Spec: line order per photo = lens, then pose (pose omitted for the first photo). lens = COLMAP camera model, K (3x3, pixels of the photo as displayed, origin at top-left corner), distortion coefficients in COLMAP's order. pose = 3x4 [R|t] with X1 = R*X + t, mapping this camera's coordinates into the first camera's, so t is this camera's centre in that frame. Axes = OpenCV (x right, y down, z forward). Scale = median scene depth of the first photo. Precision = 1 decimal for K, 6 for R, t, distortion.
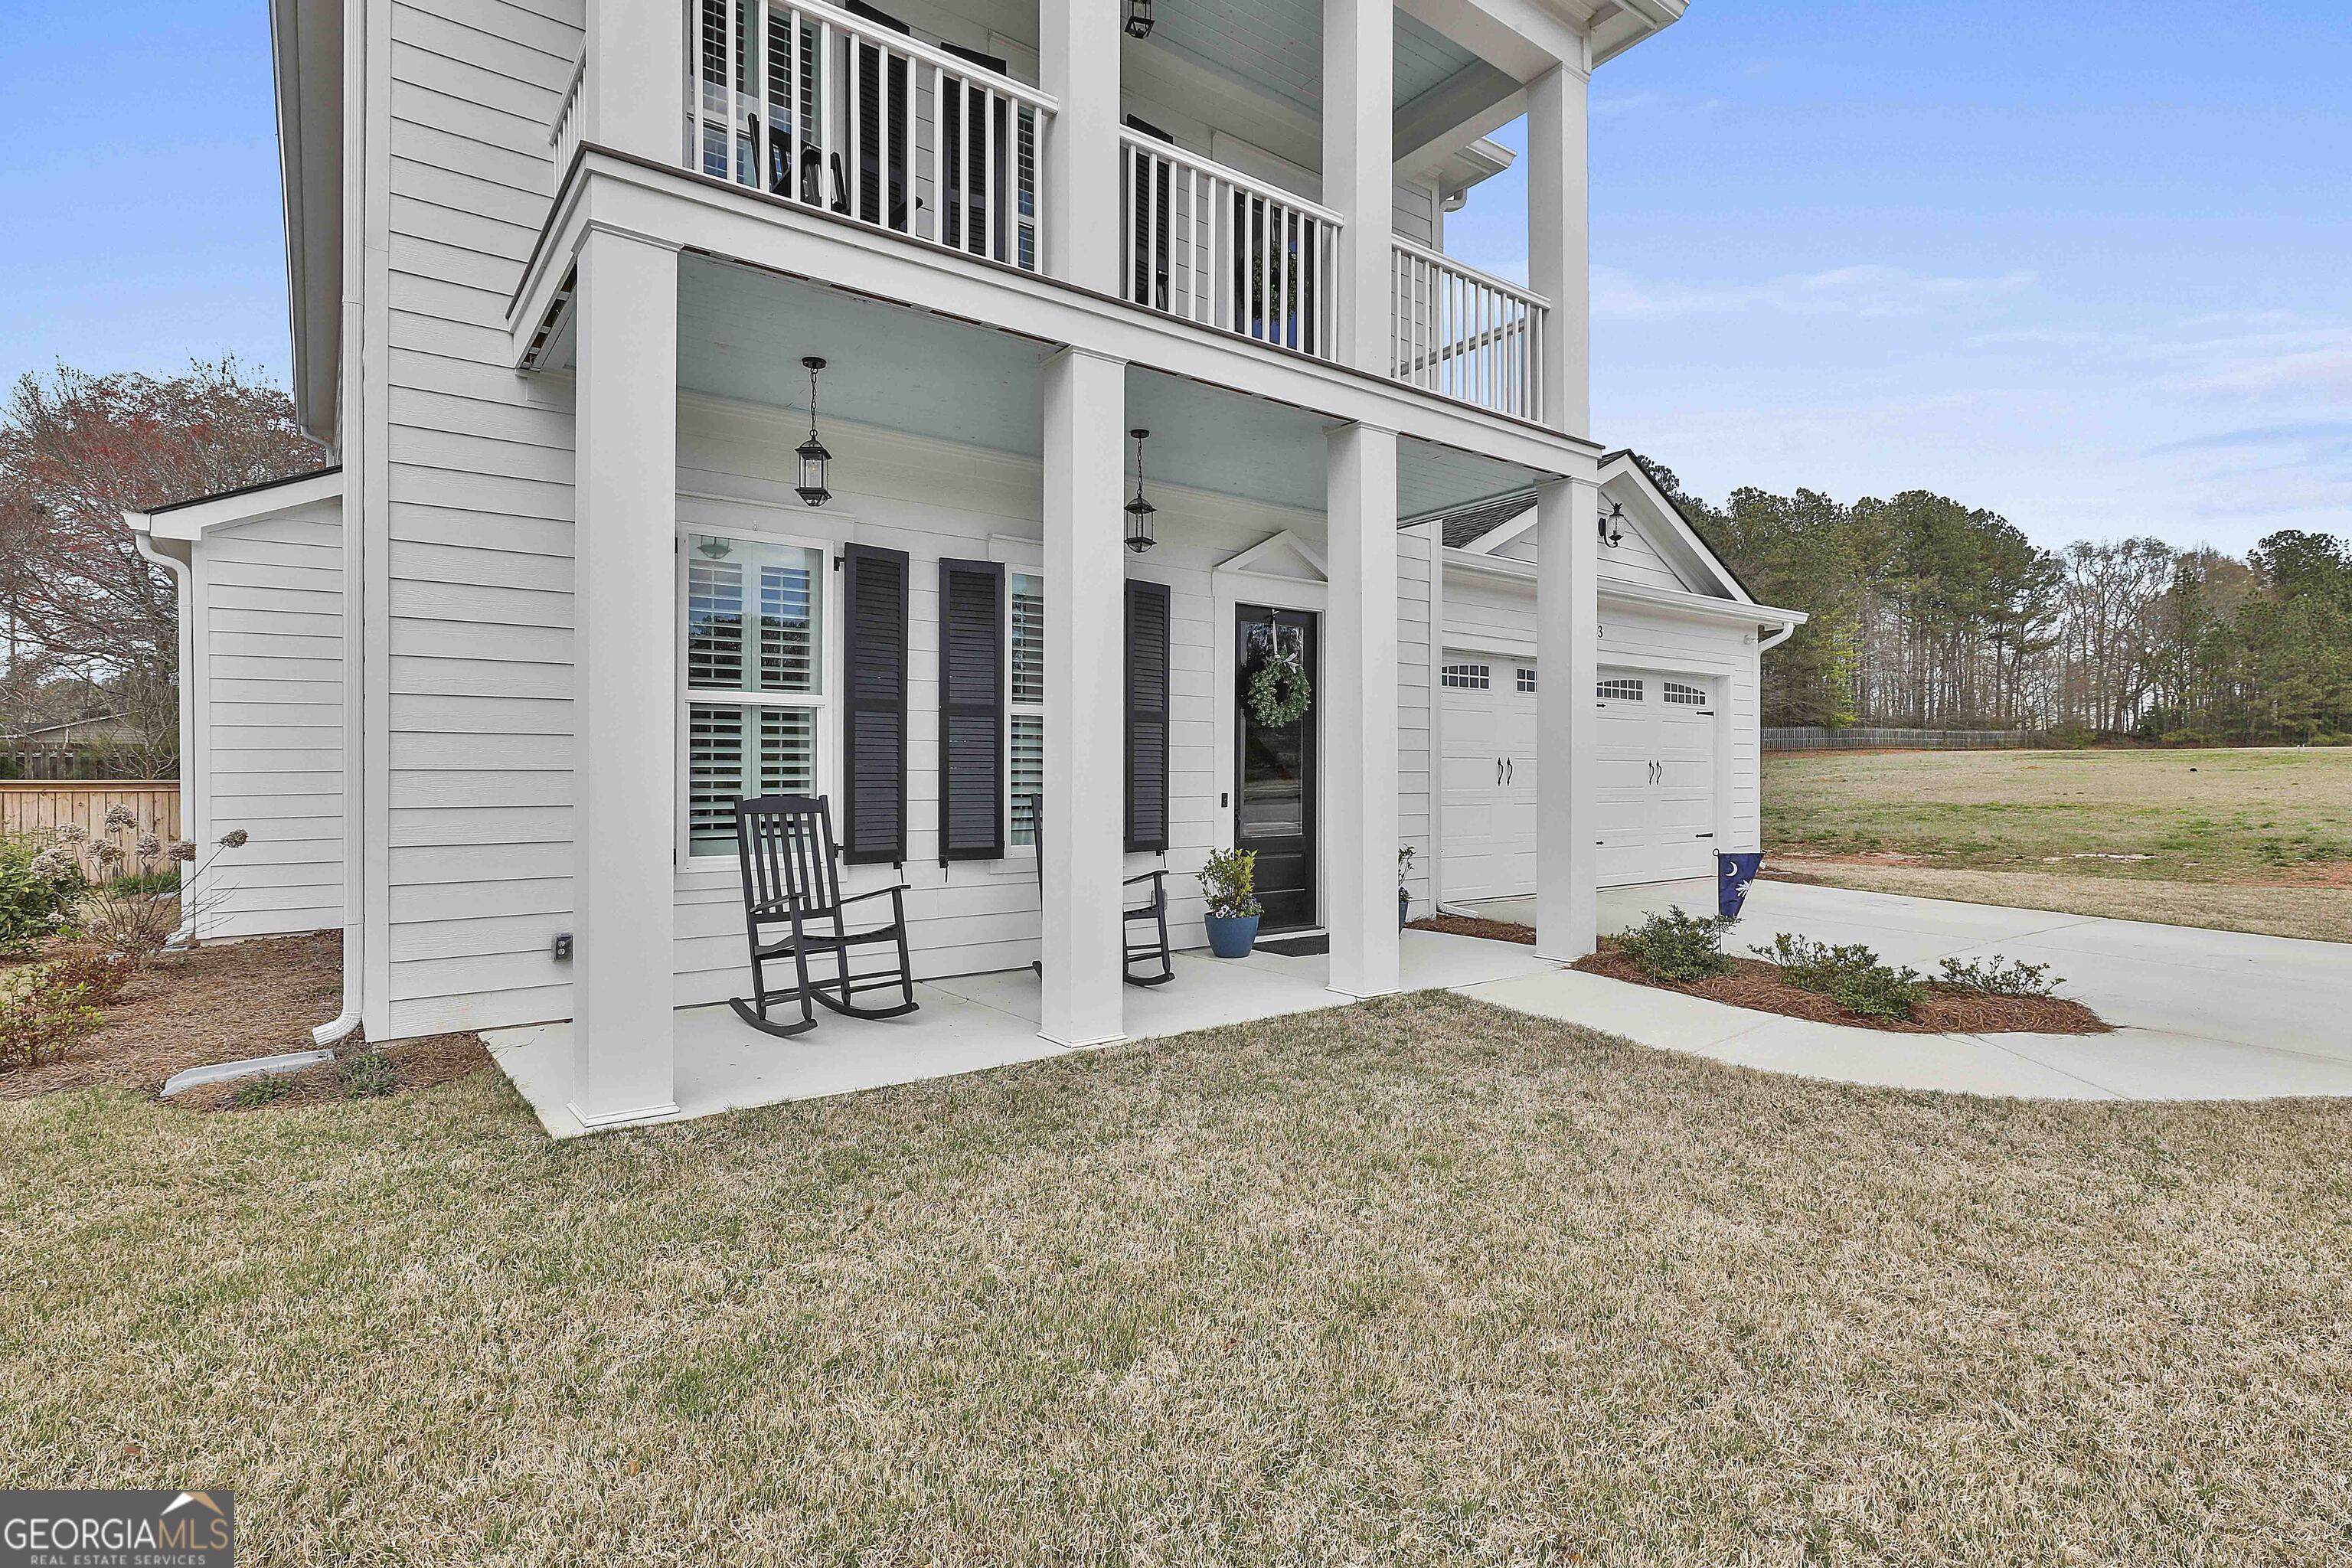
lens RADIAL K [[1129.1, 0, 1155.3], [0, 1129.1, 778.1], [0, 0, 1]] dist [-0.003234, 0.001804]
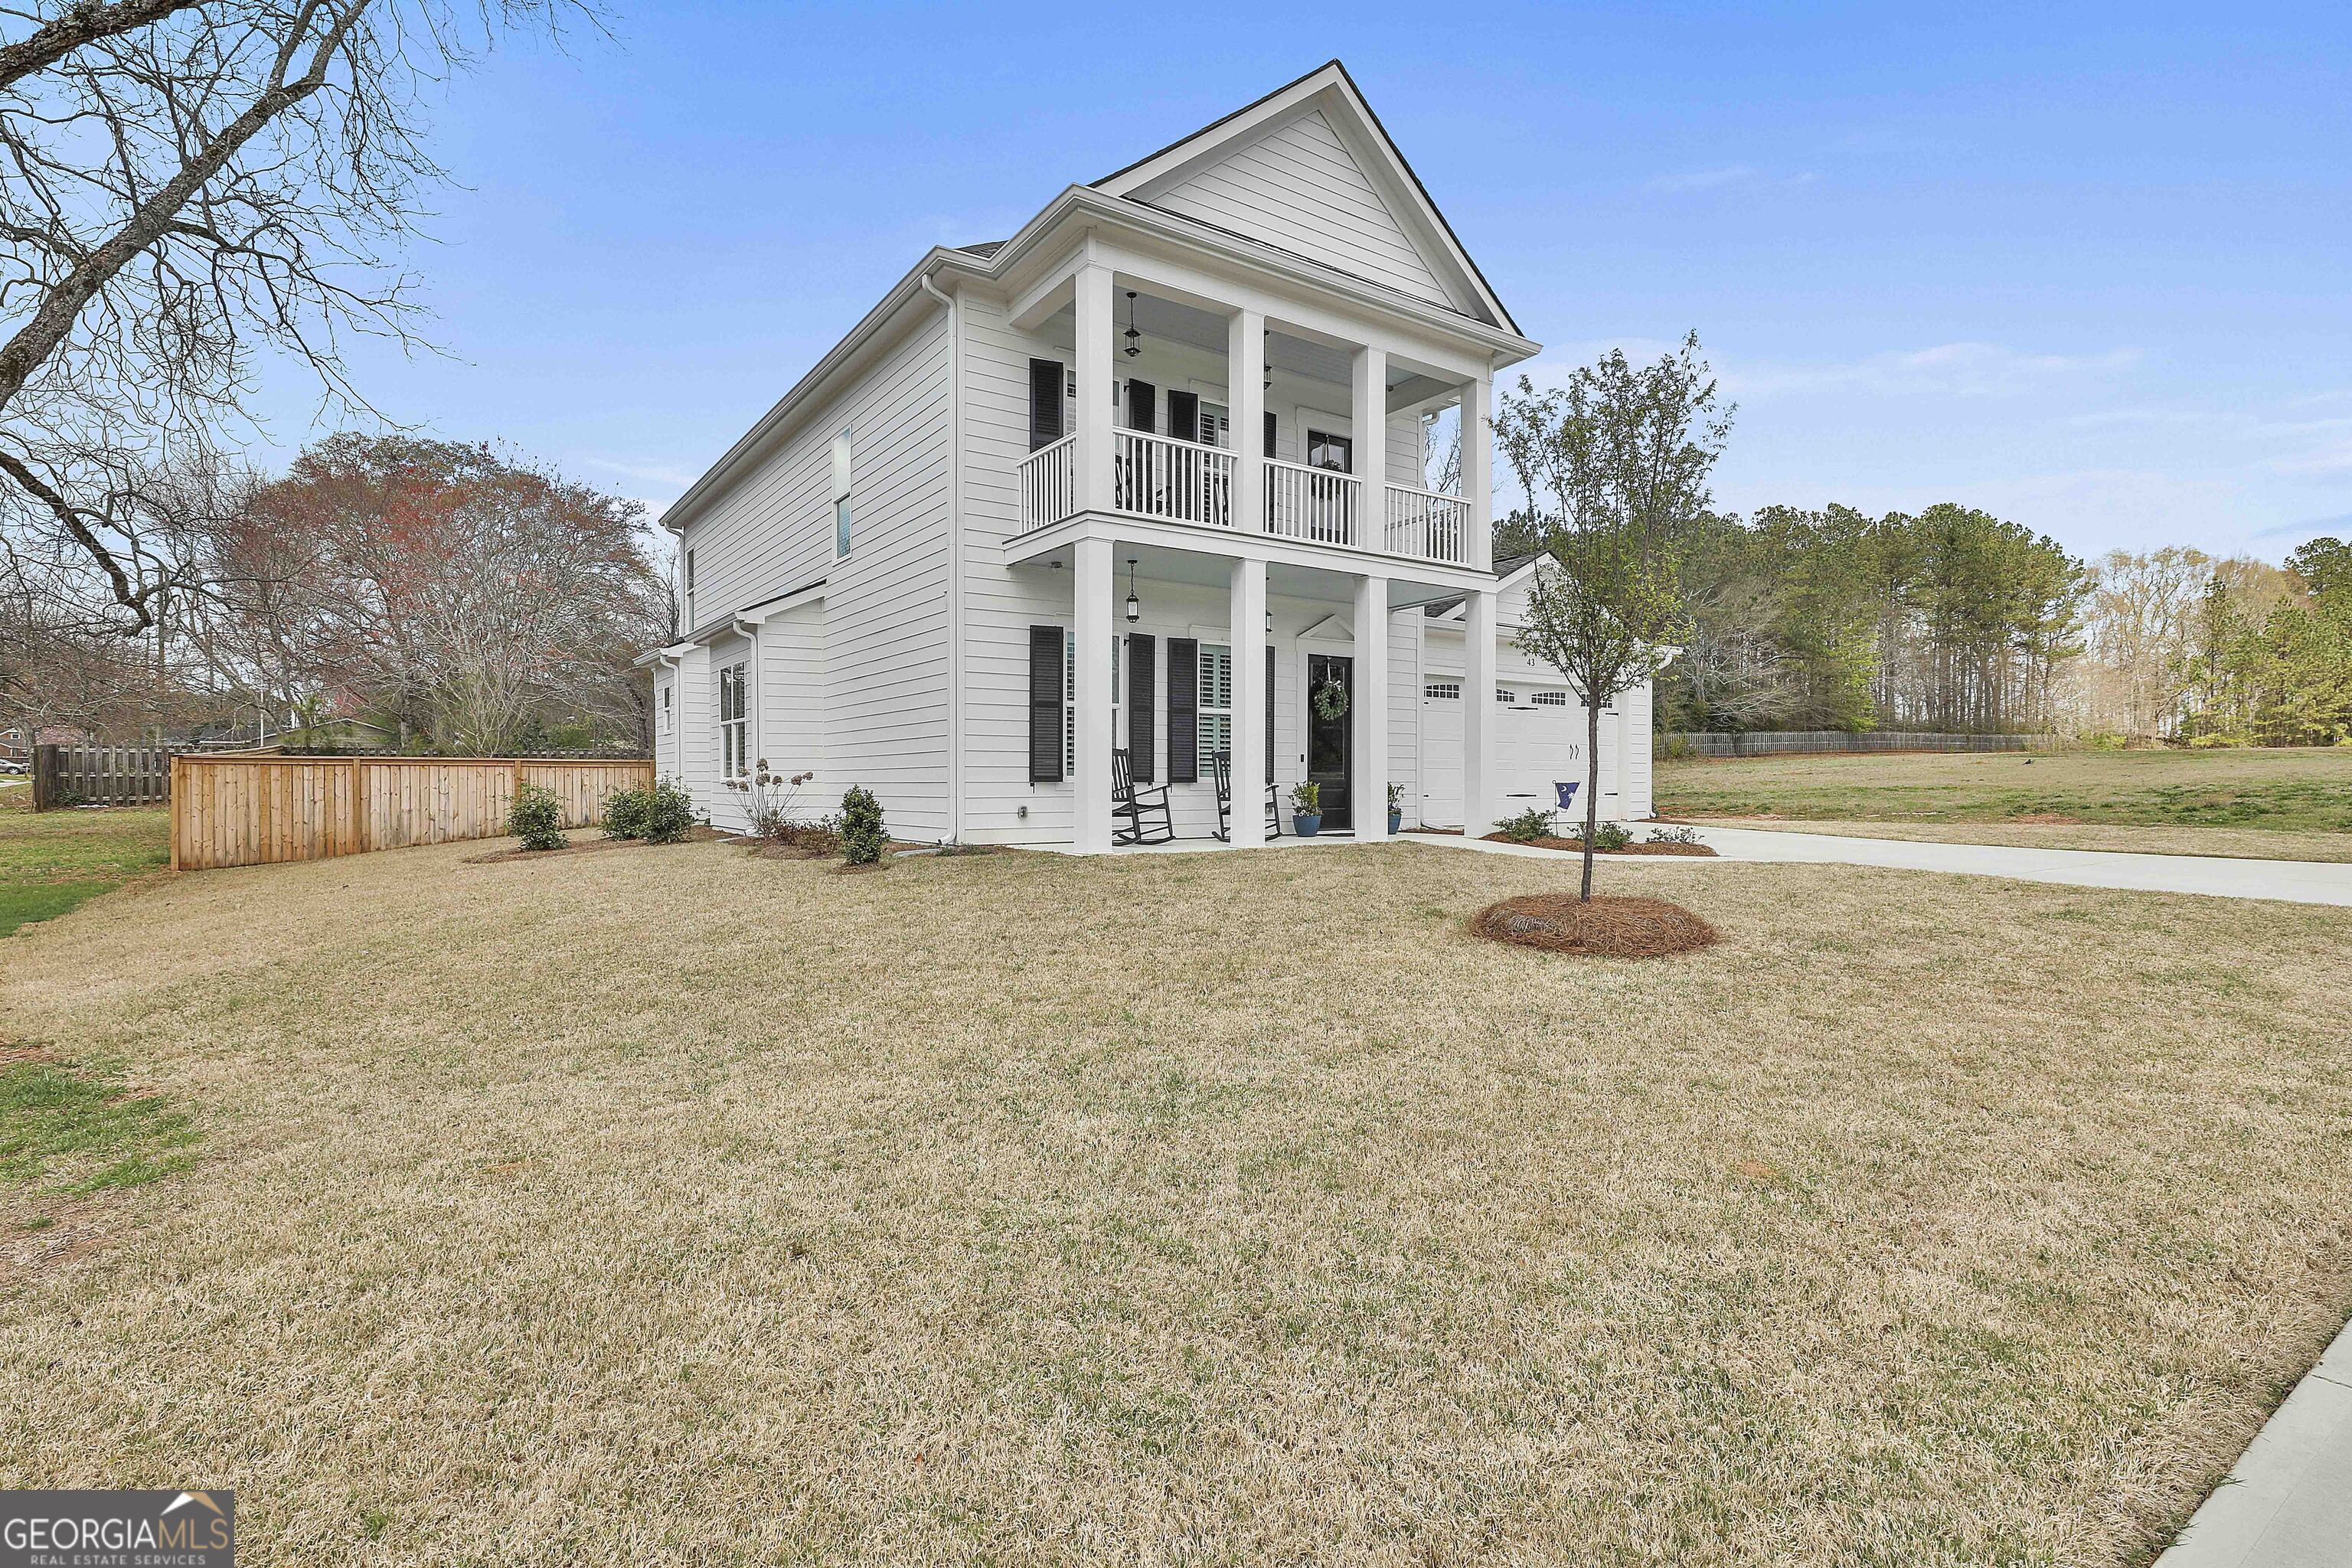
lens RADIAL K [[1129.1, 0, 1173.8], [0, 1129.1, 789.1], [0, 0, 1]] dist [-0.003234, 0.001804]
pose [[0.999548, 0.000068, -0.030062, -0.090603], [0.000030, 0.999995, 0.003276, 0.060398], [0.030062, -0.003276, 0.999543, -0.839066]]
